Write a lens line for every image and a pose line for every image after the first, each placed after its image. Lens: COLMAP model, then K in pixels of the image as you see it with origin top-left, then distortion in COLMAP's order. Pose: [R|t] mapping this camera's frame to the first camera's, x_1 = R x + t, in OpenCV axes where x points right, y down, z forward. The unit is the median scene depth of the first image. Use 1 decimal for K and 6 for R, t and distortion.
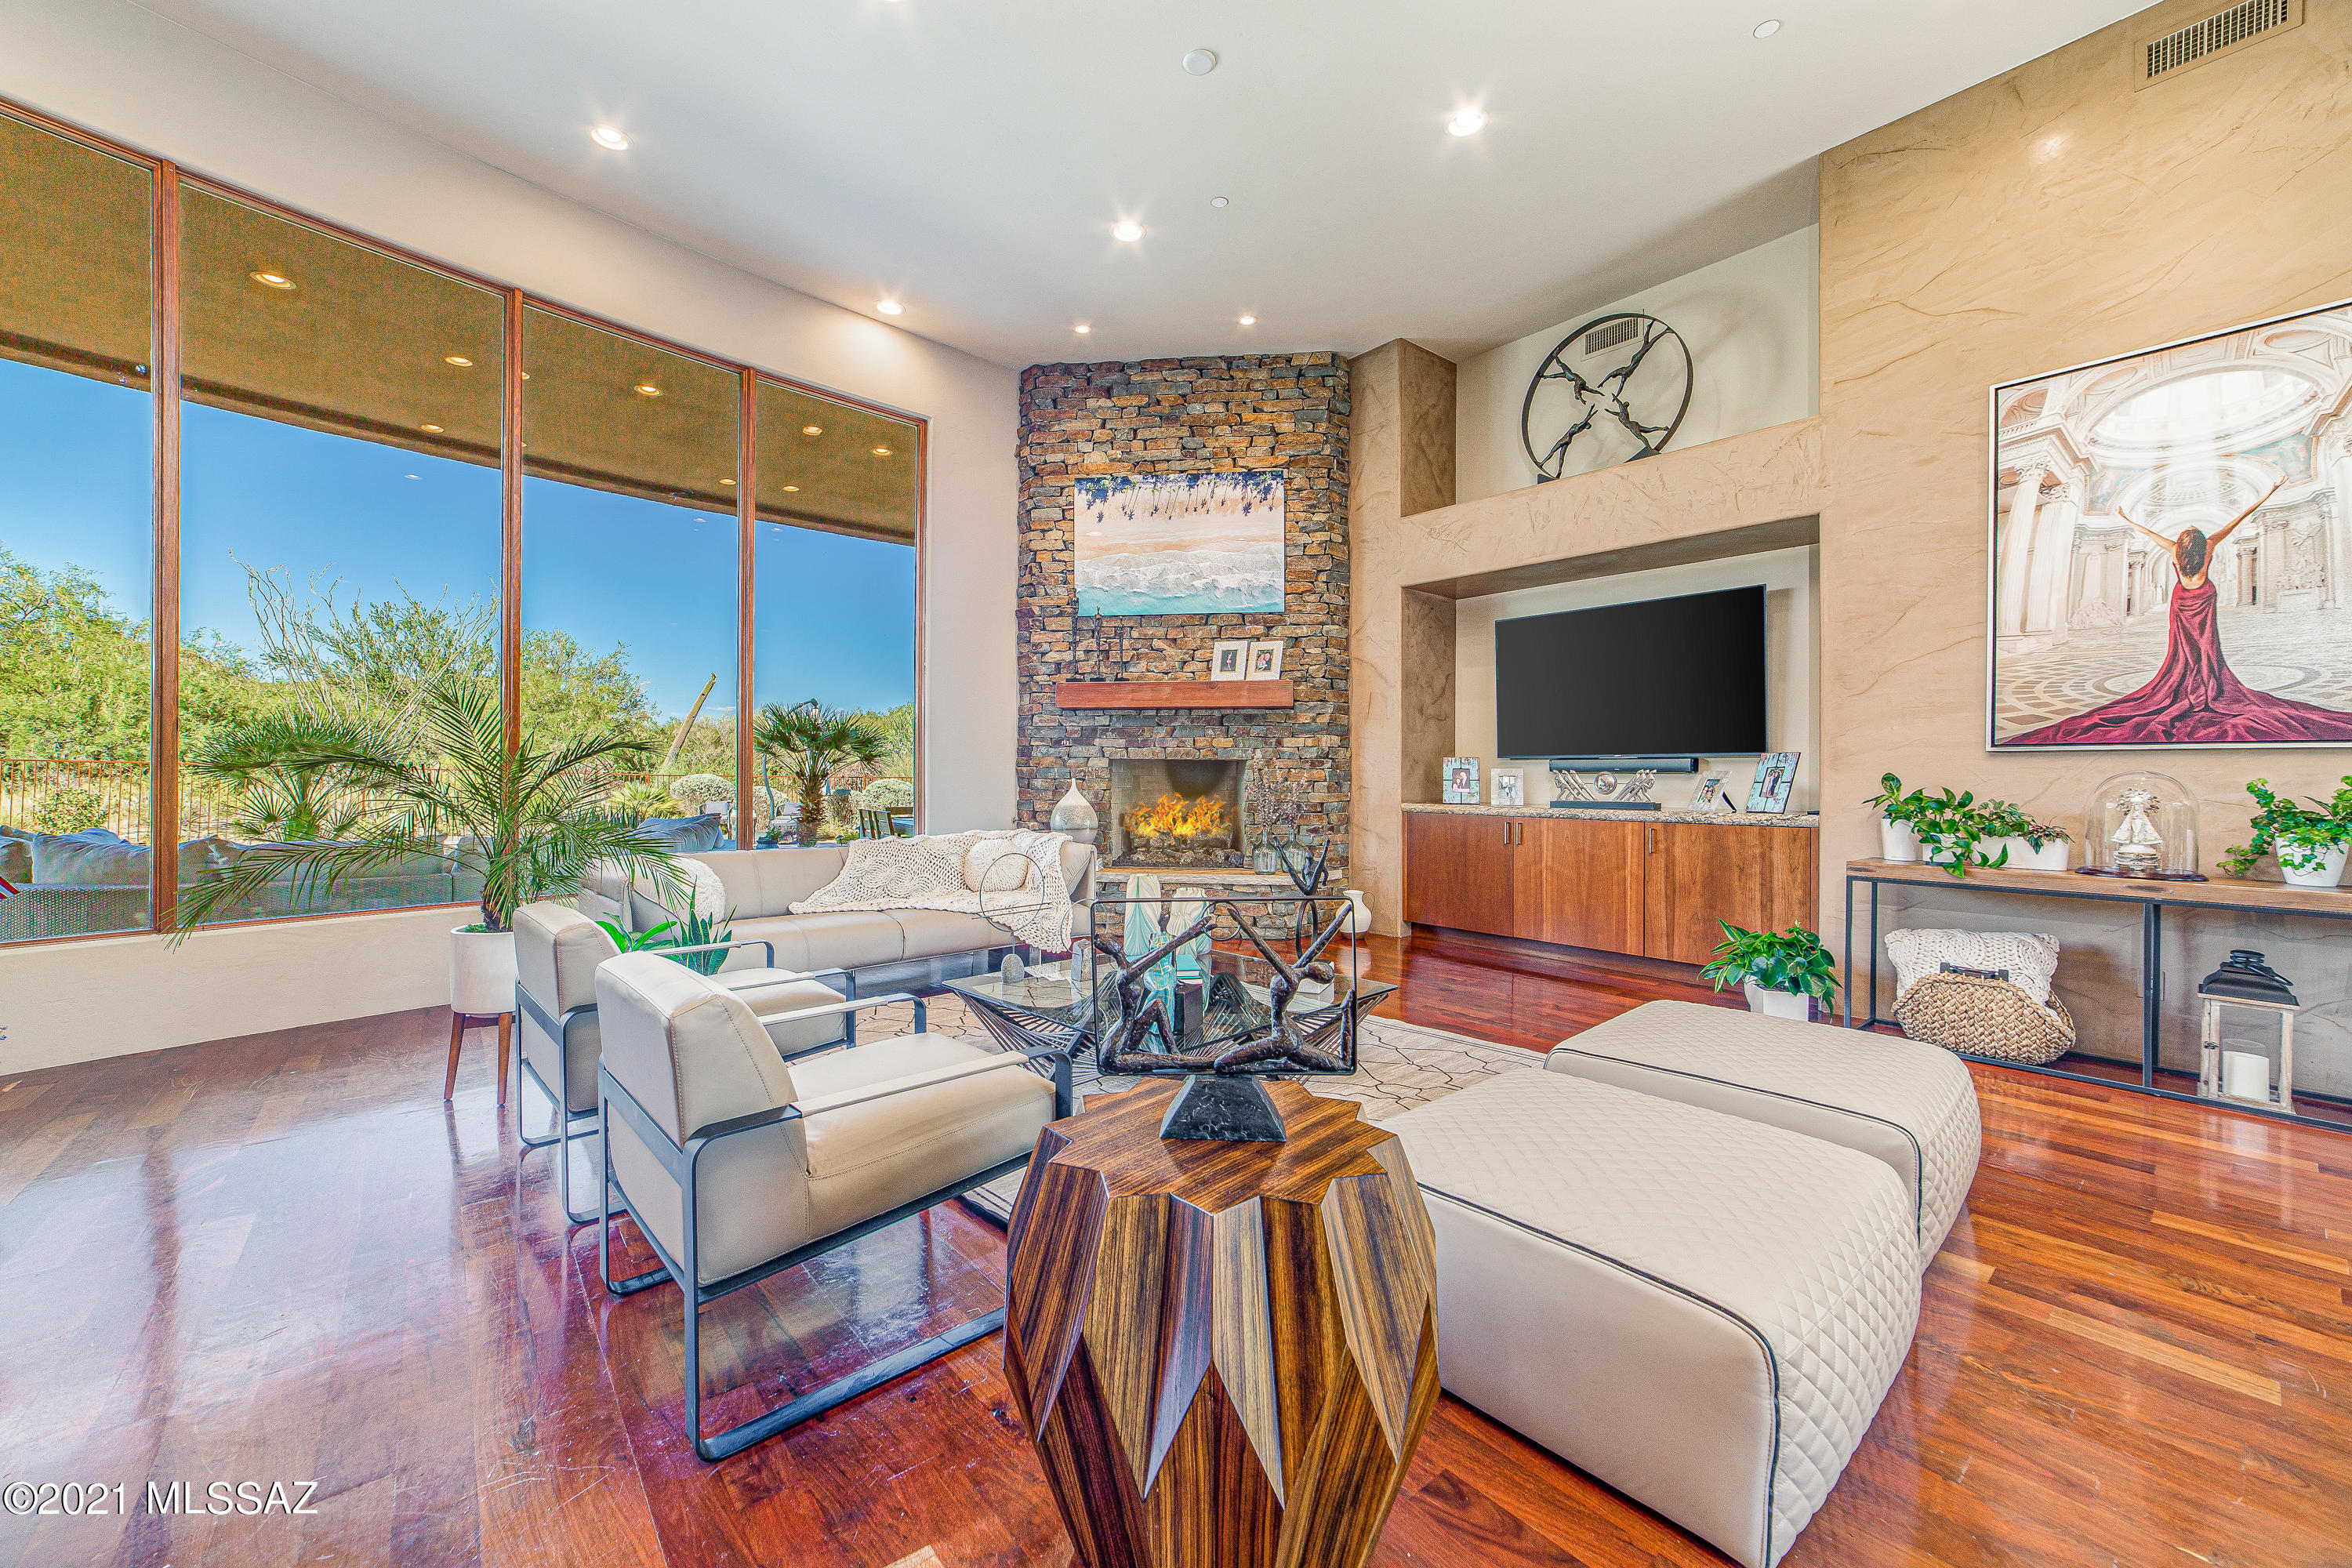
lens RADIAL K [[908.7, 0, 1172.0], [0, 908.7, 773.6], [0, 0, 1]] dist [-0.026376, 0.008227]
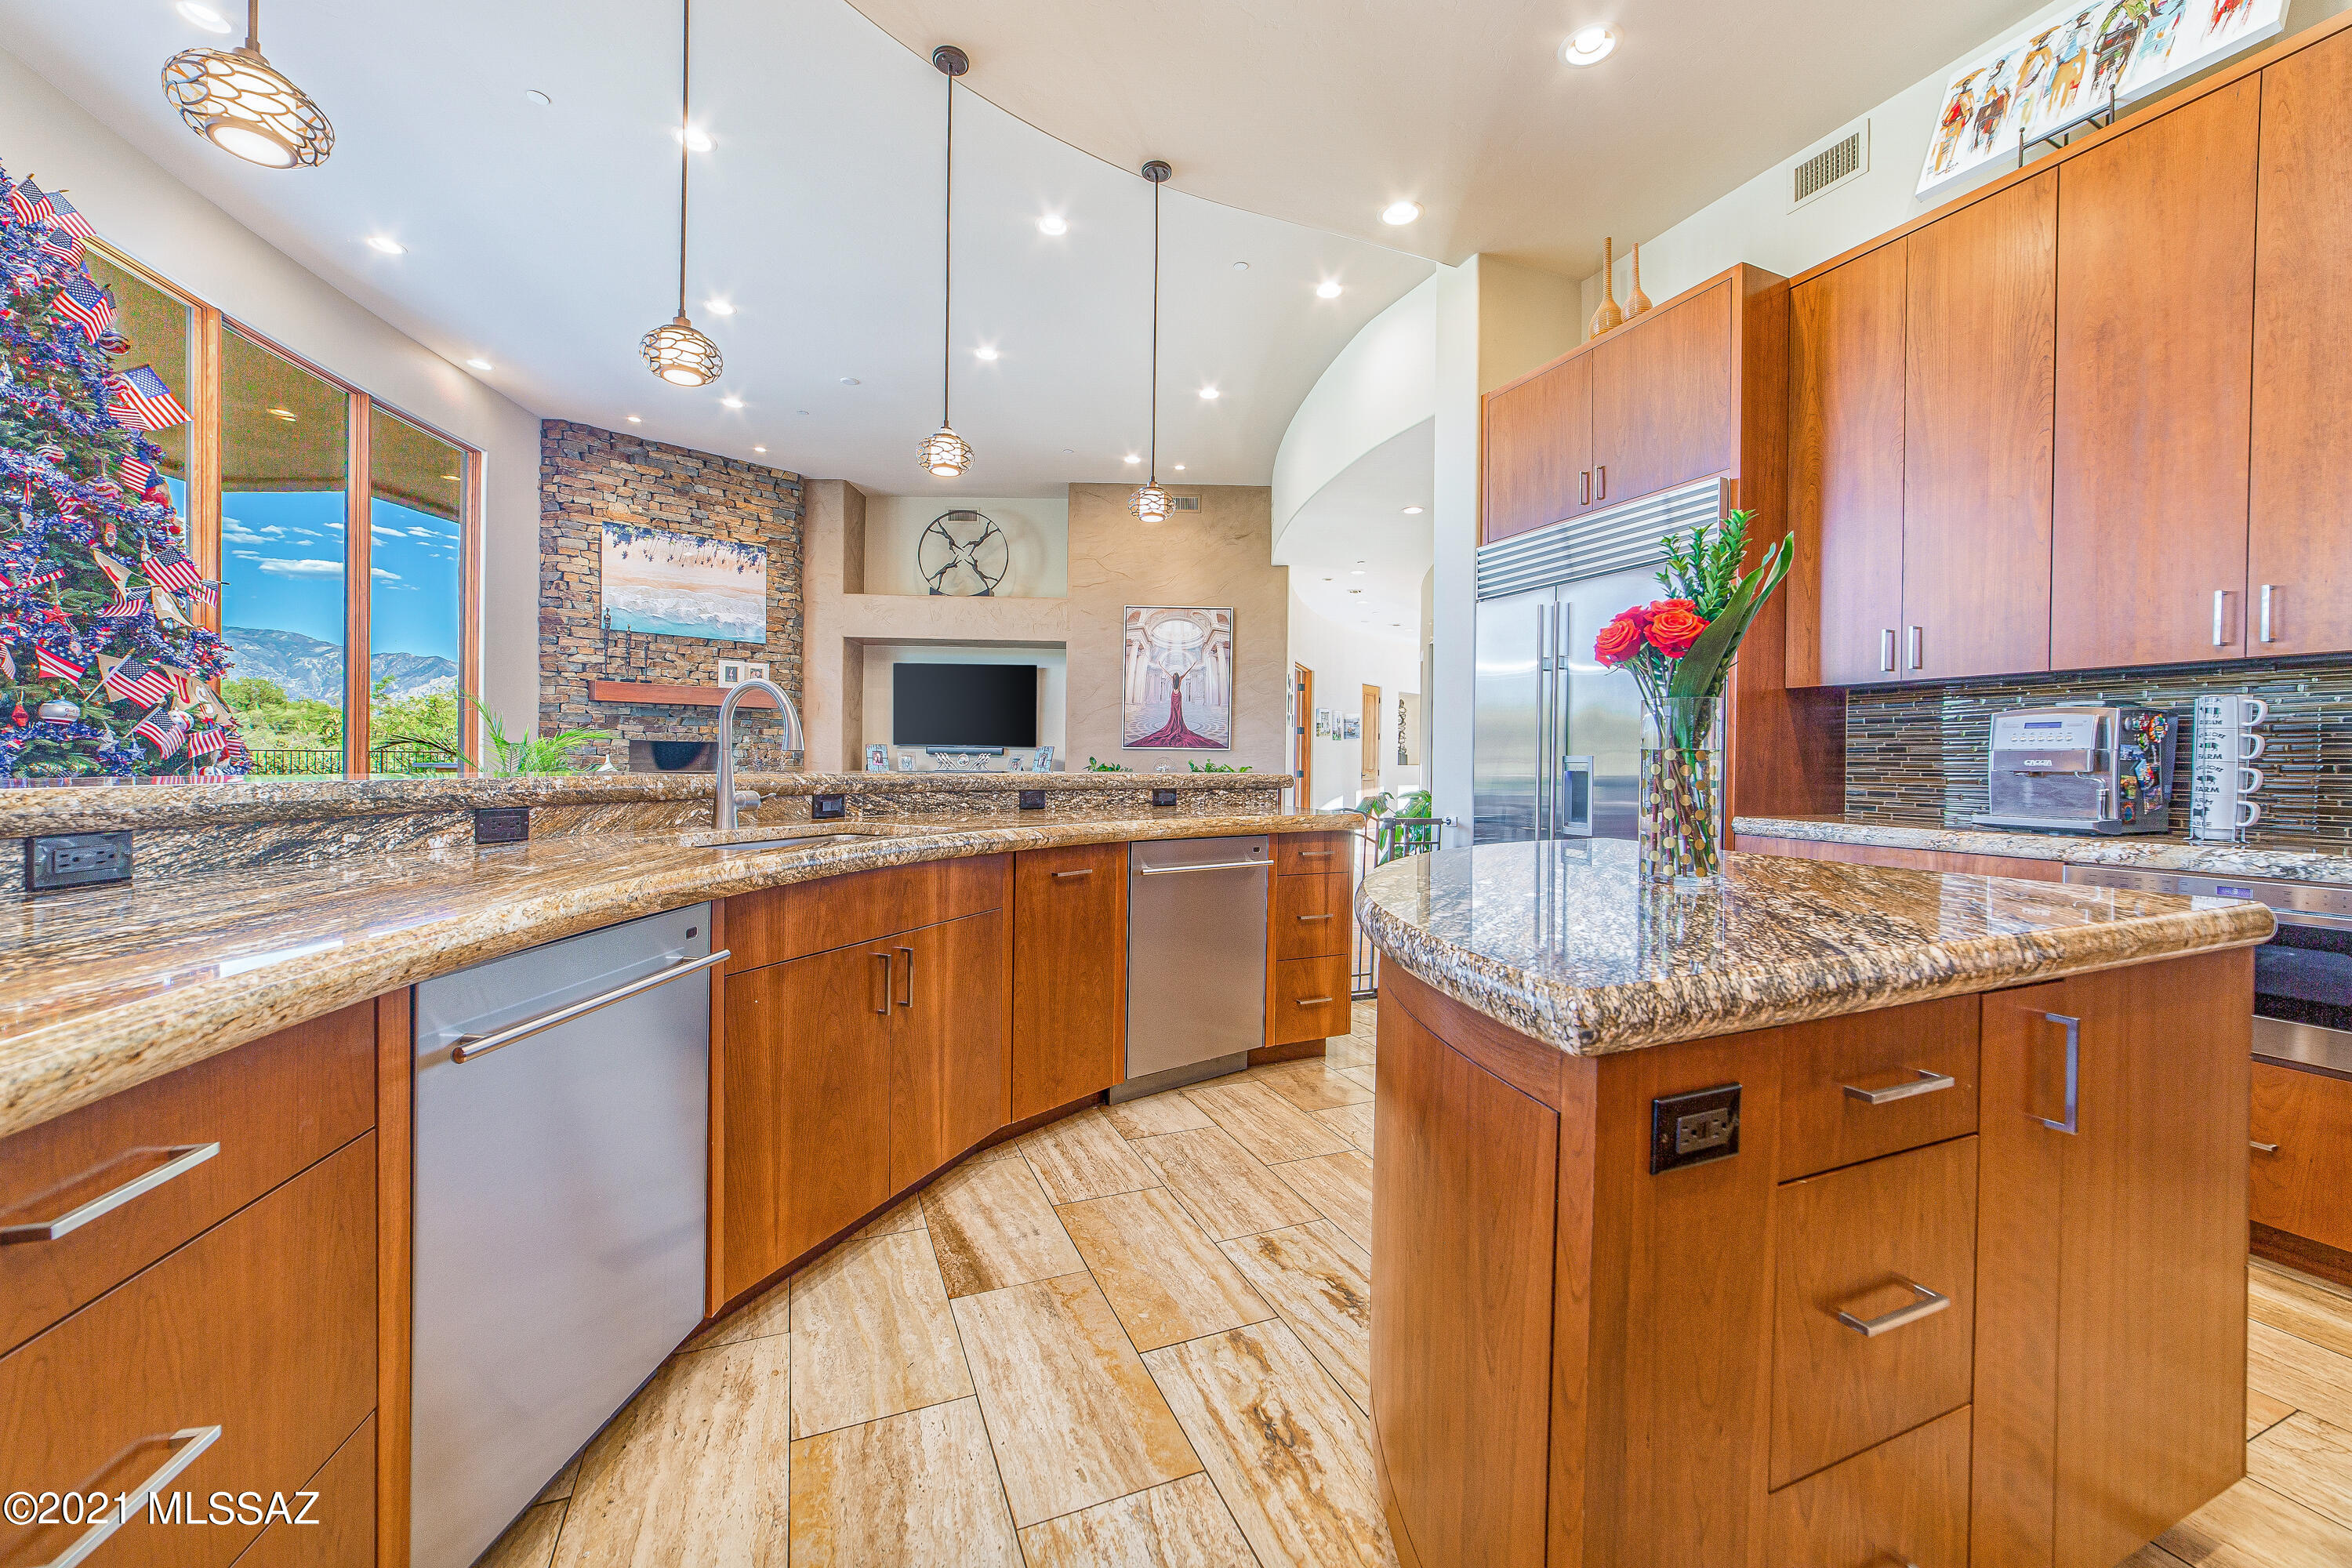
lens RADIAL K [[908.7, 0, 1172.0], [0, 908.7, 773.6], [0, 0, 1]] dist [-0.026376, 0.008227]
pose [[0.630210, -0.005385, 0.776406, -0.608692], [-0.011502, 0.999801, 0.016270, 0.002099], [-0.776339, -0.019184, 0.630023, -0.450033]]
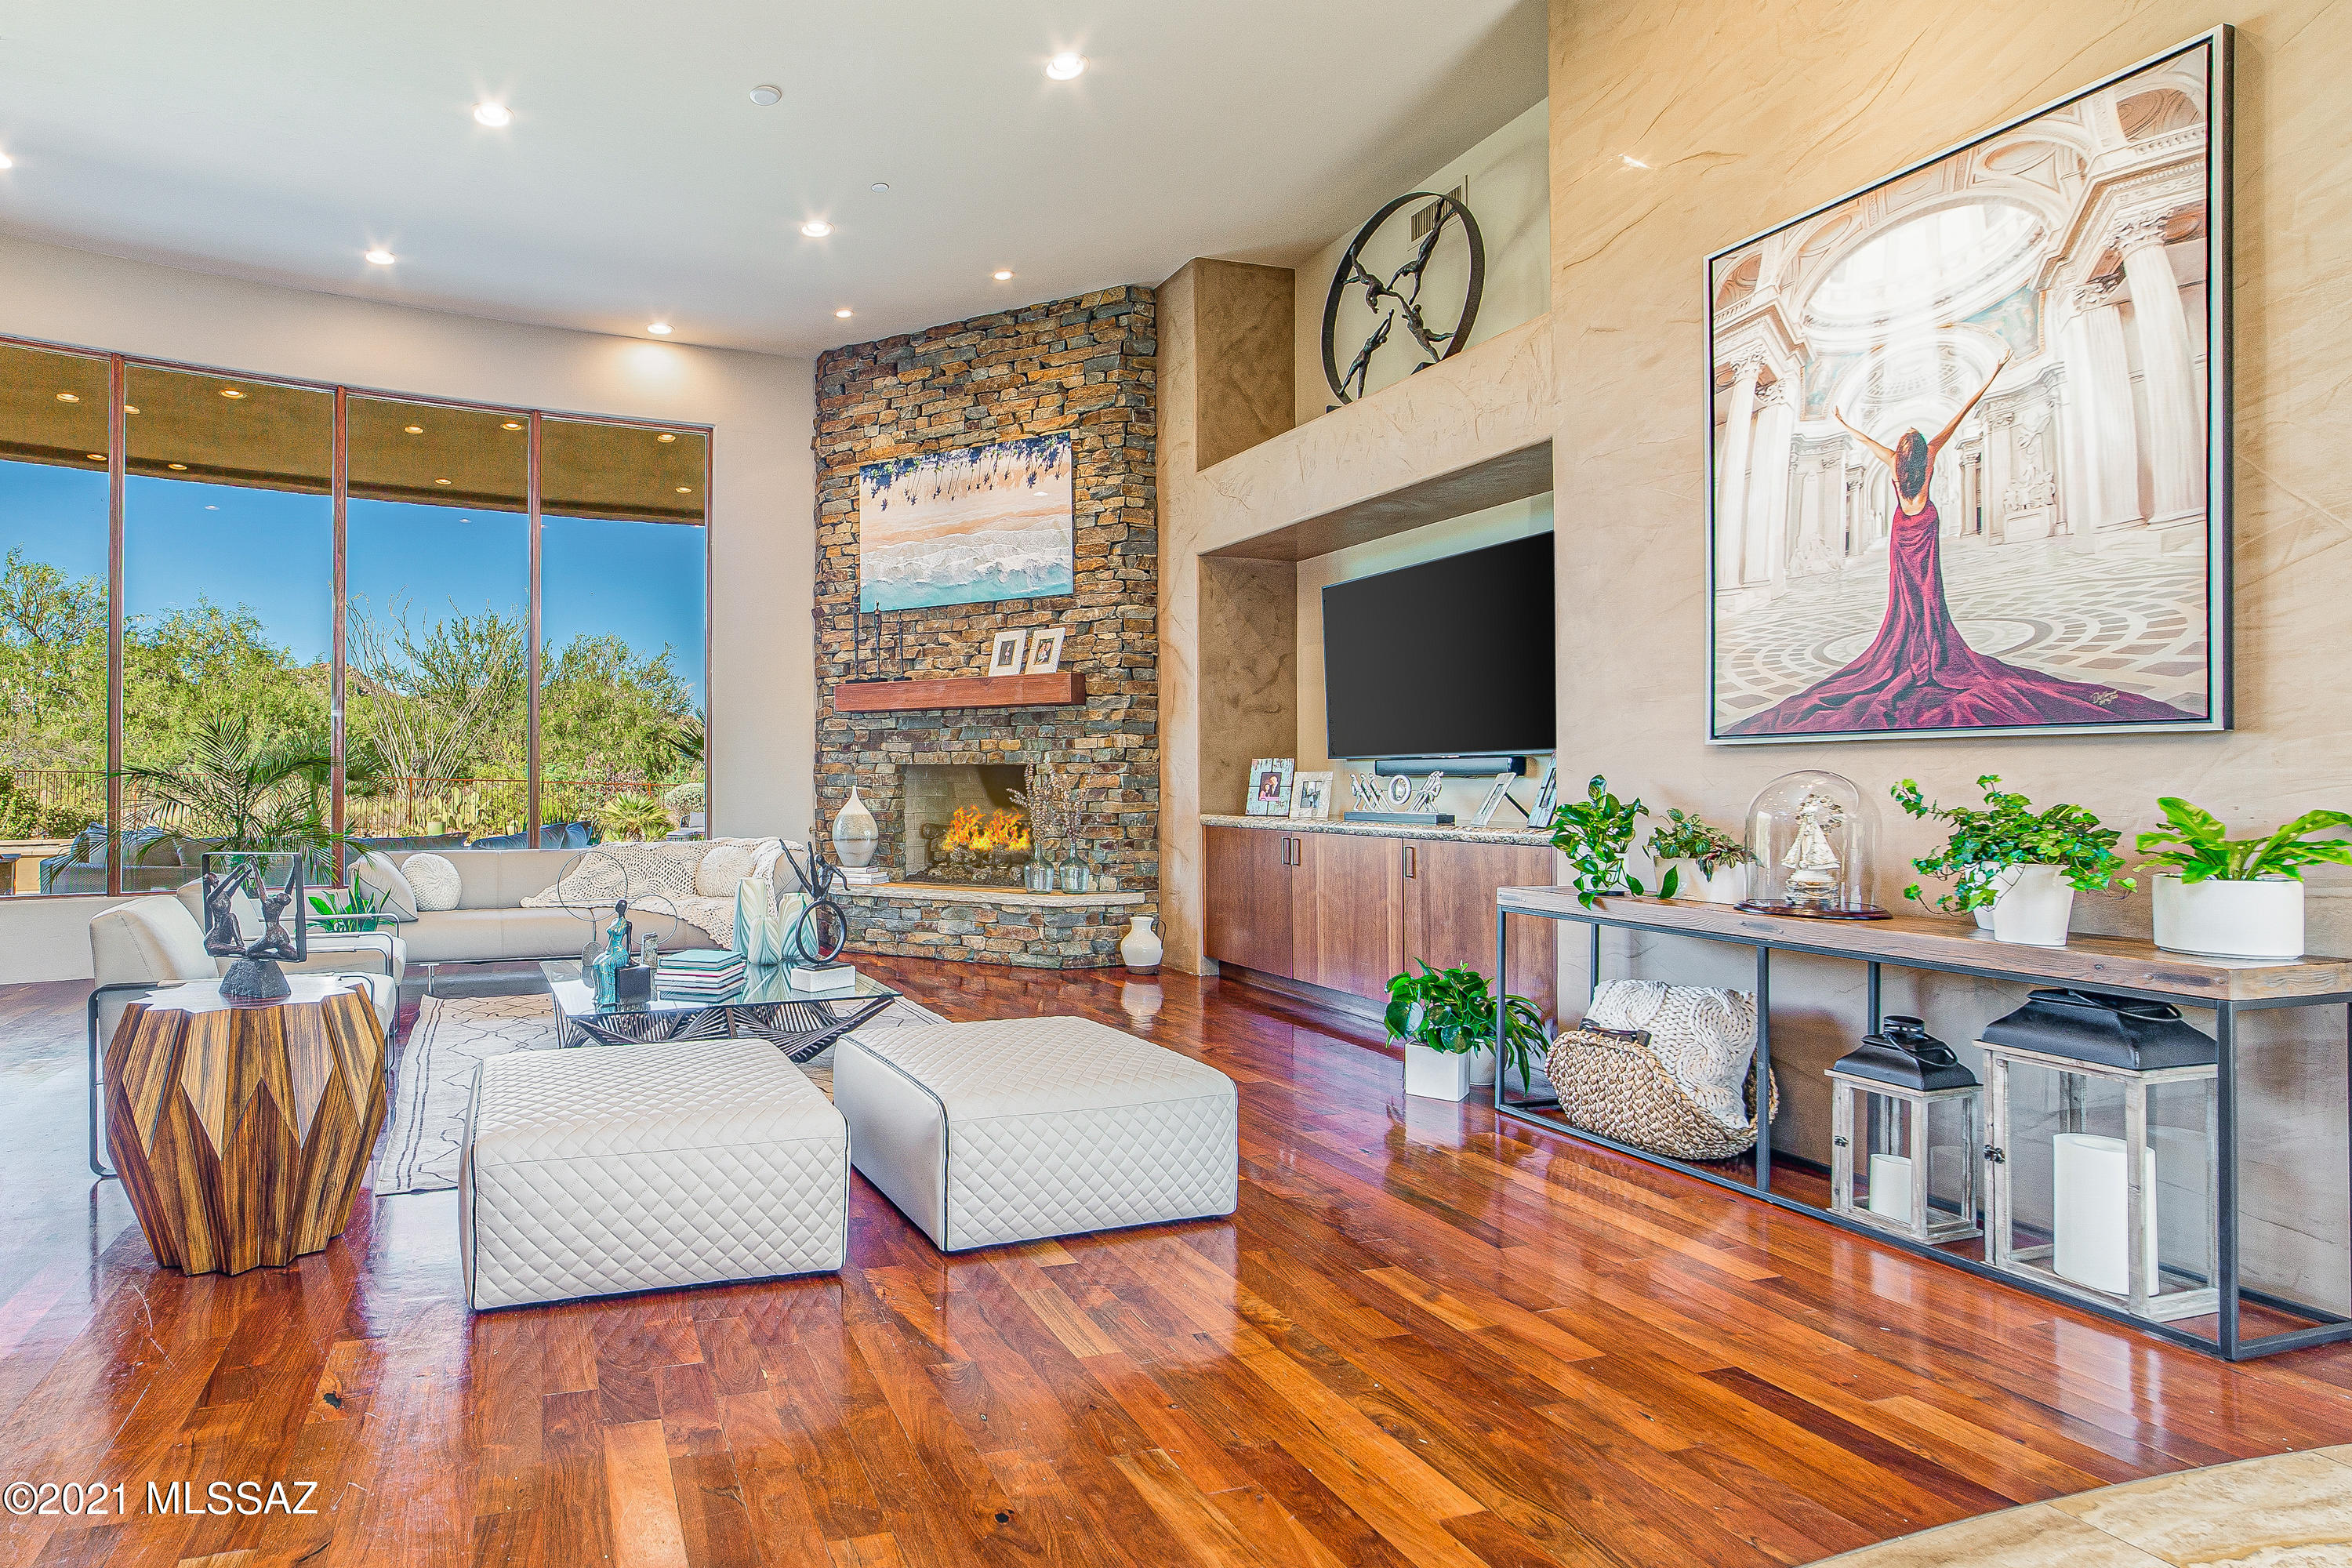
lens RADIAL K [[1159.7, 0, 853.5], [0, 1159.7, 773.8], [0, 0, 1]] dist [-0.036757, 0.010861]
pose [[0.909566, -0.006982, -0.415501, 0.395217], [0.004248, 0.999963, -0.007505, 0.001896], [0.415538, 0.005062, 0.909562, -0.095022]]
